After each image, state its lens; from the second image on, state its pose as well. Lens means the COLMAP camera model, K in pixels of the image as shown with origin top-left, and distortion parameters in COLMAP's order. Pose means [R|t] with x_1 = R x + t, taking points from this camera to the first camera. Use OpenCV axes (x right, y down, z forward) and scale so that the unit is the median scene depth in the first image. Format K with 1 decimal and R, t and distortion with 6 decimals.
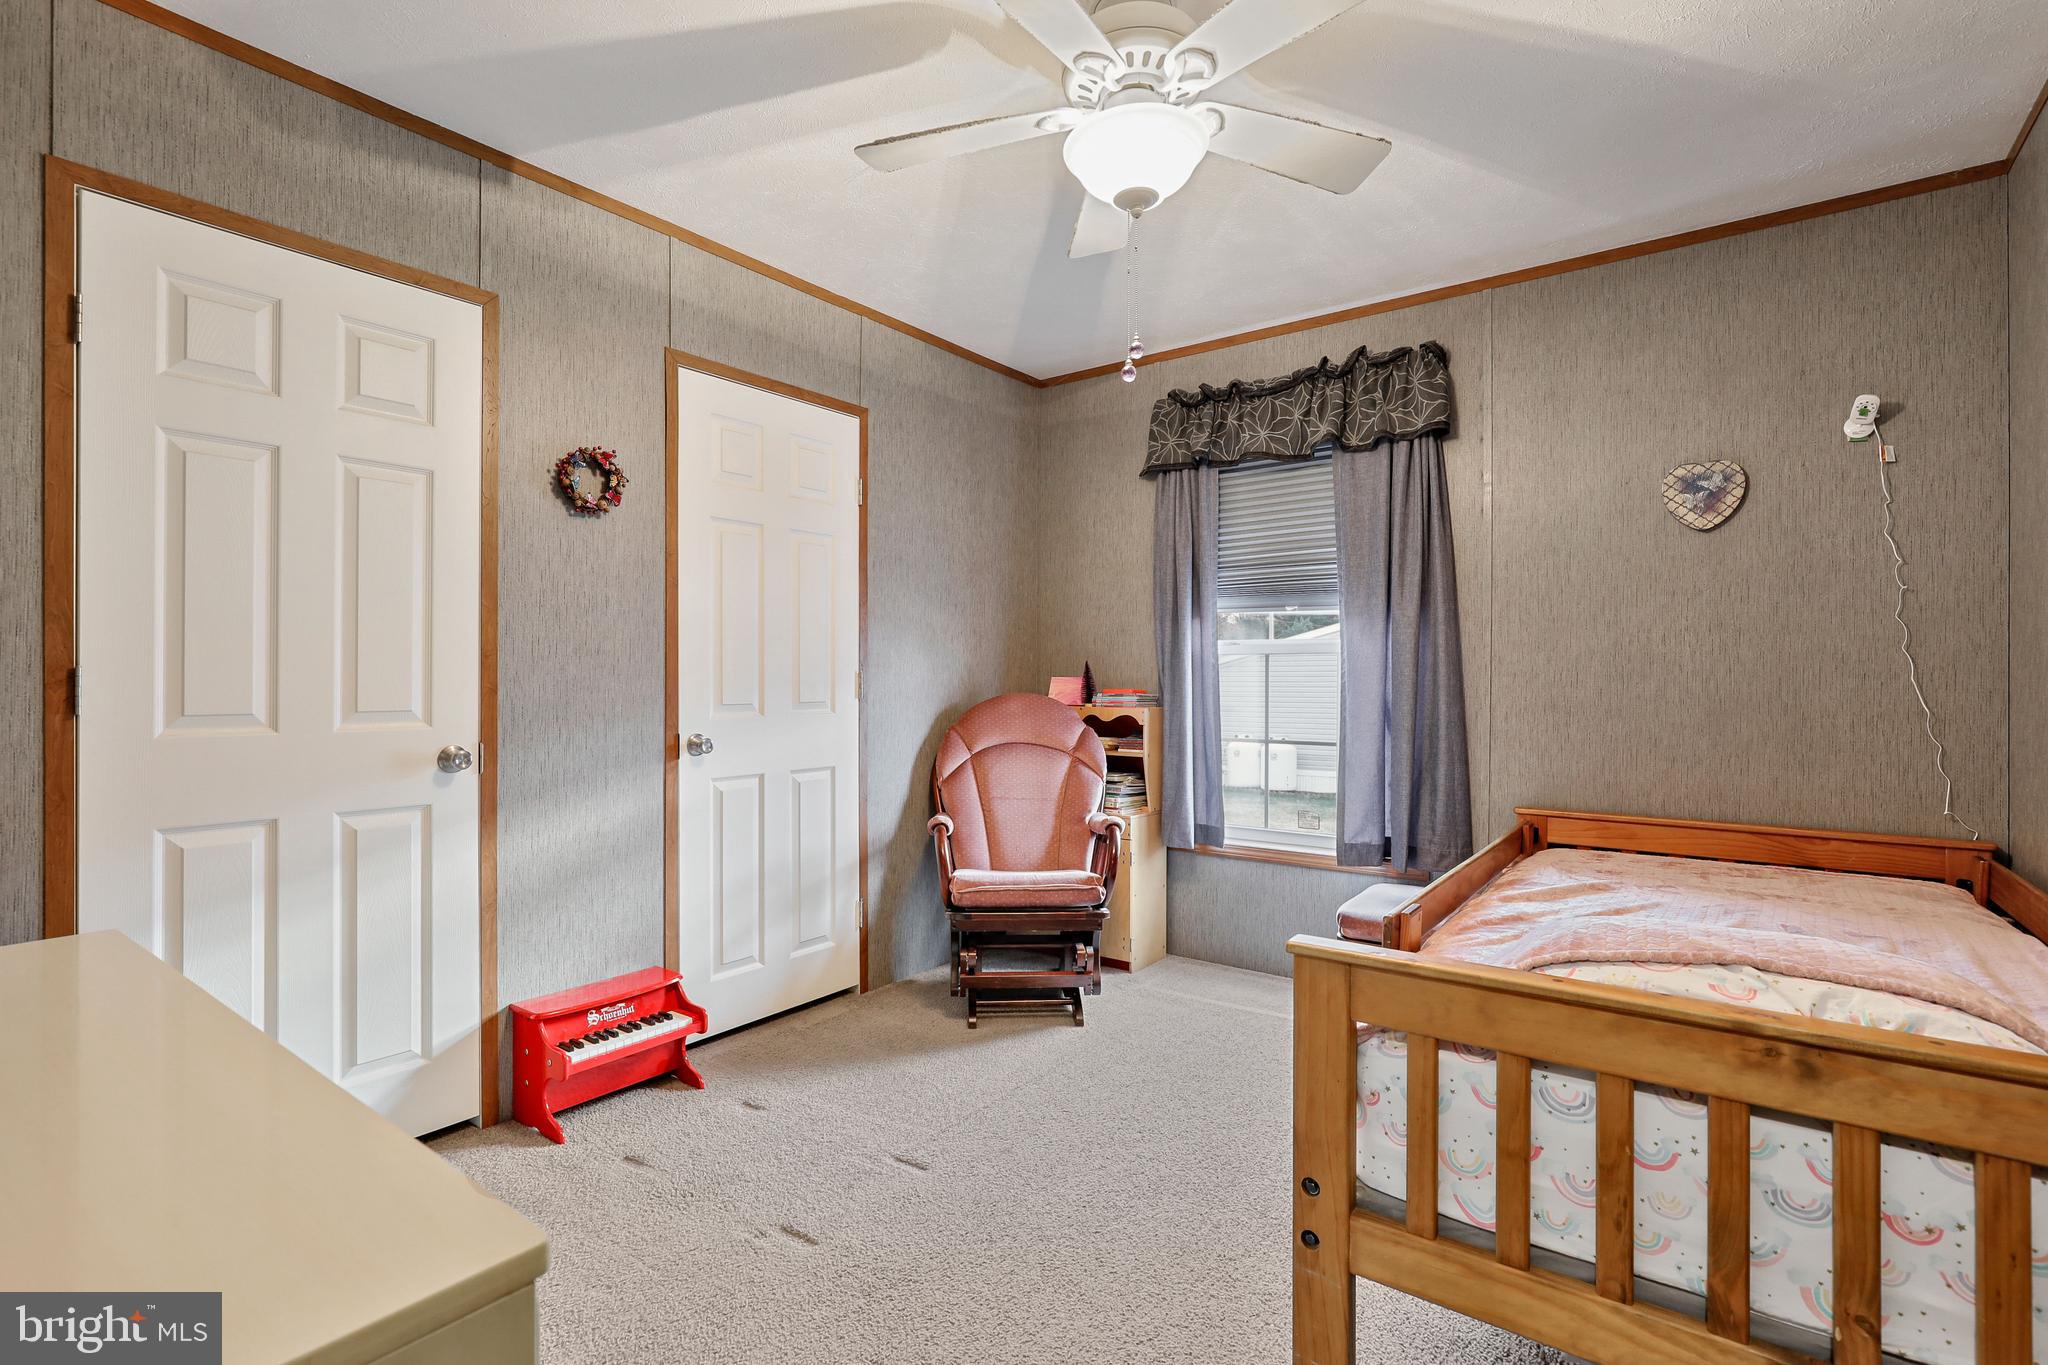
lens RADIAL K [[942.4, 0, 1026.7], [0, 942.4, 685.4], [0, 0, 1]] dist [-0.013504, 0.000567]
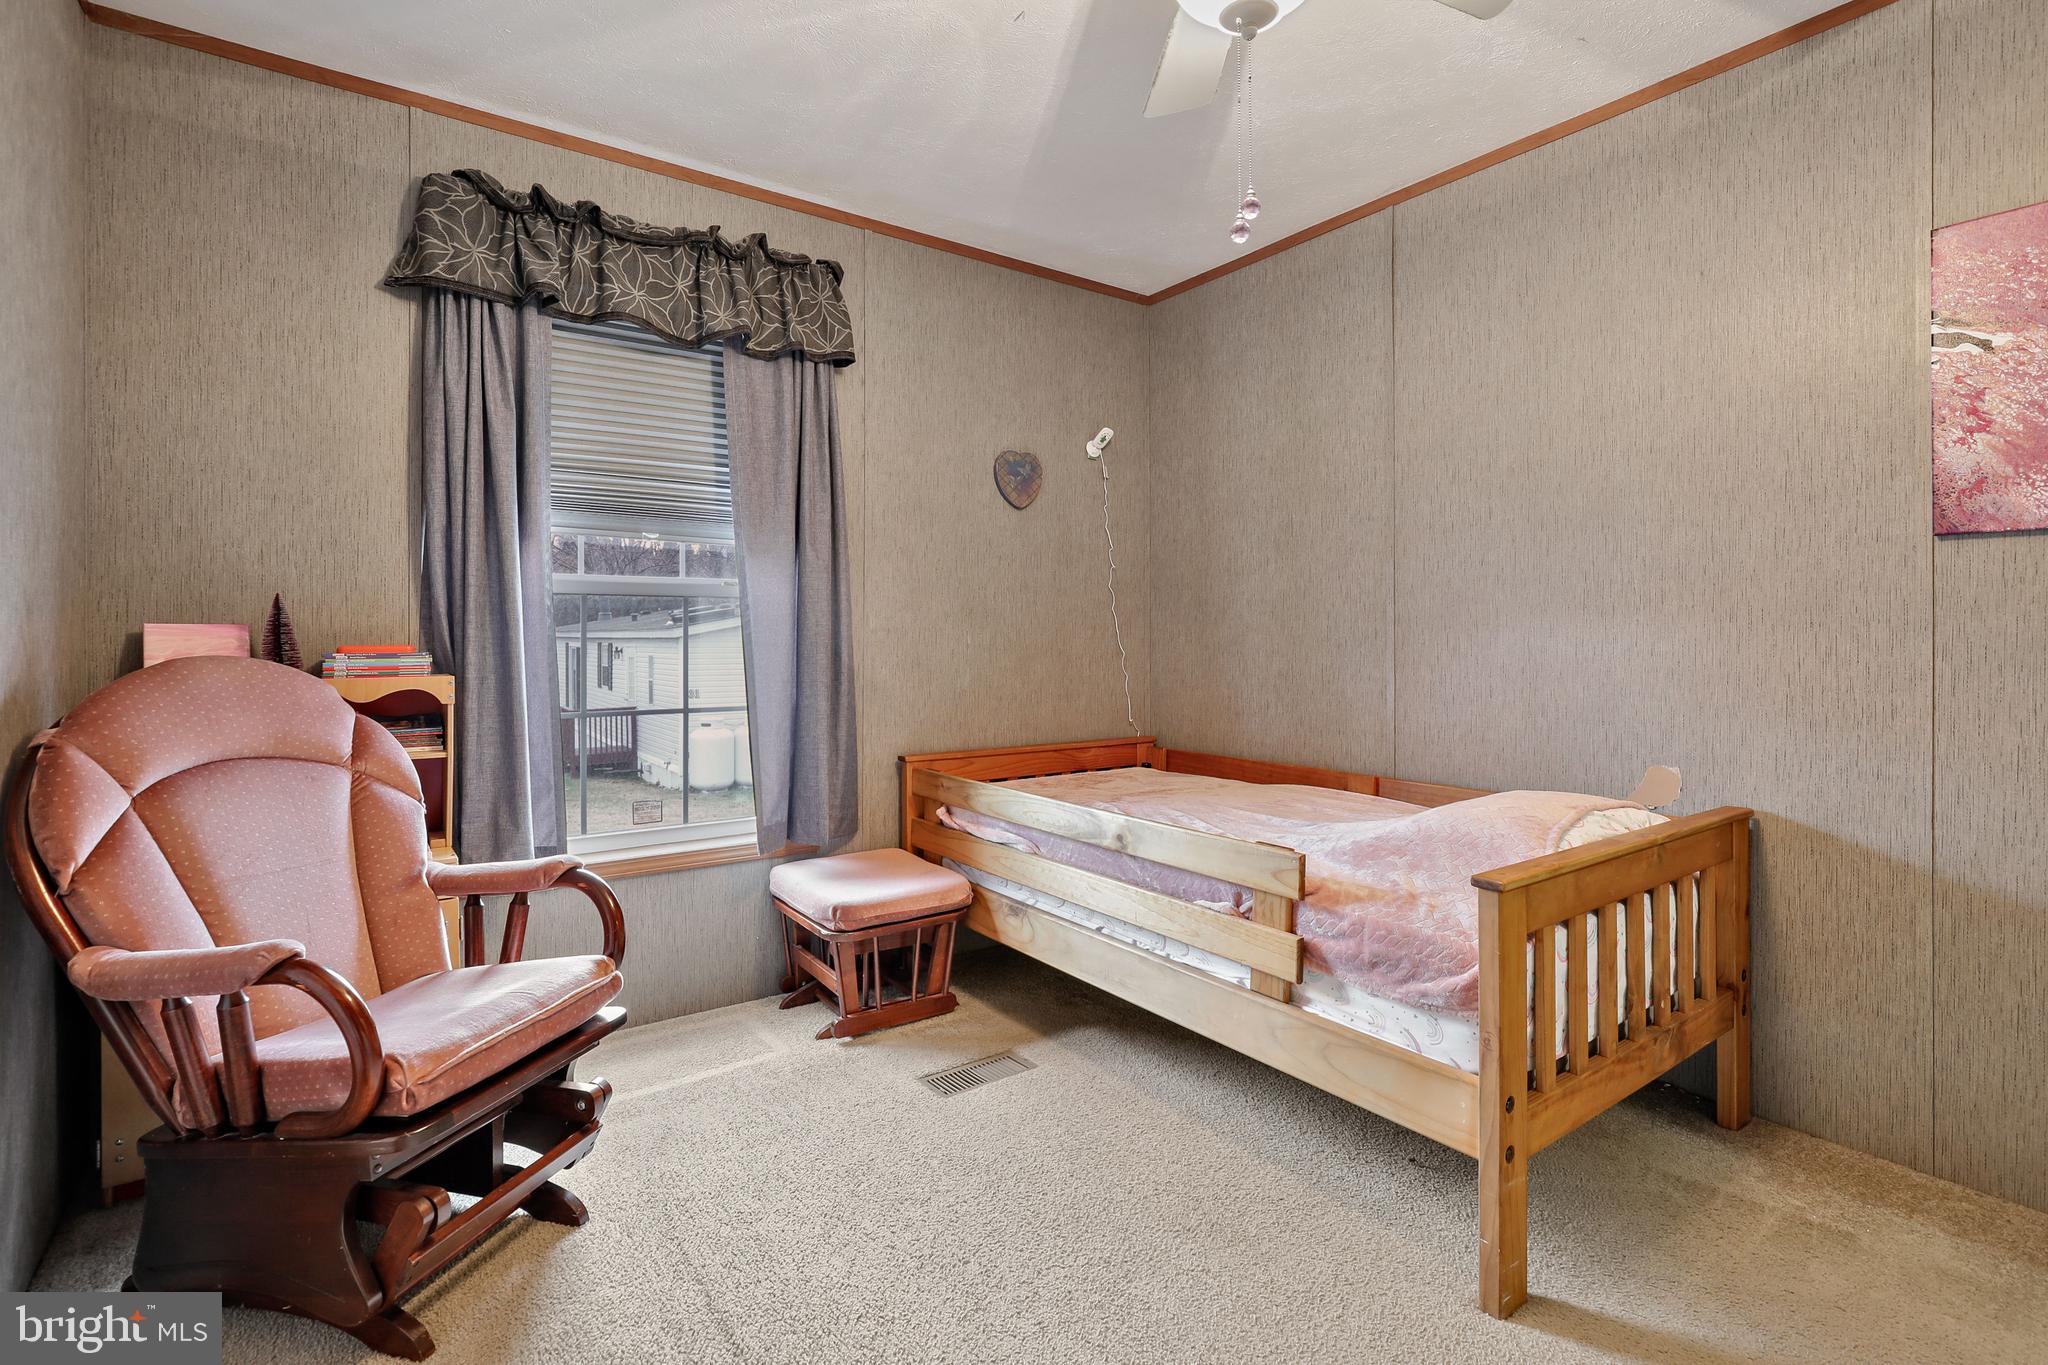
lens RADIAL K [[942.4, 0, 1056.6], [0, 942.4, 638.5], [0, 0, 1]] dist [-0.013504, 0.000567]
pose [[0.308425, -0.007126, 0.951222, -0.353332], [0.001986, 0.999975, 0.006847, -0.003479], [-0.951246, -0.000222, 0.308432, 0.473733]]
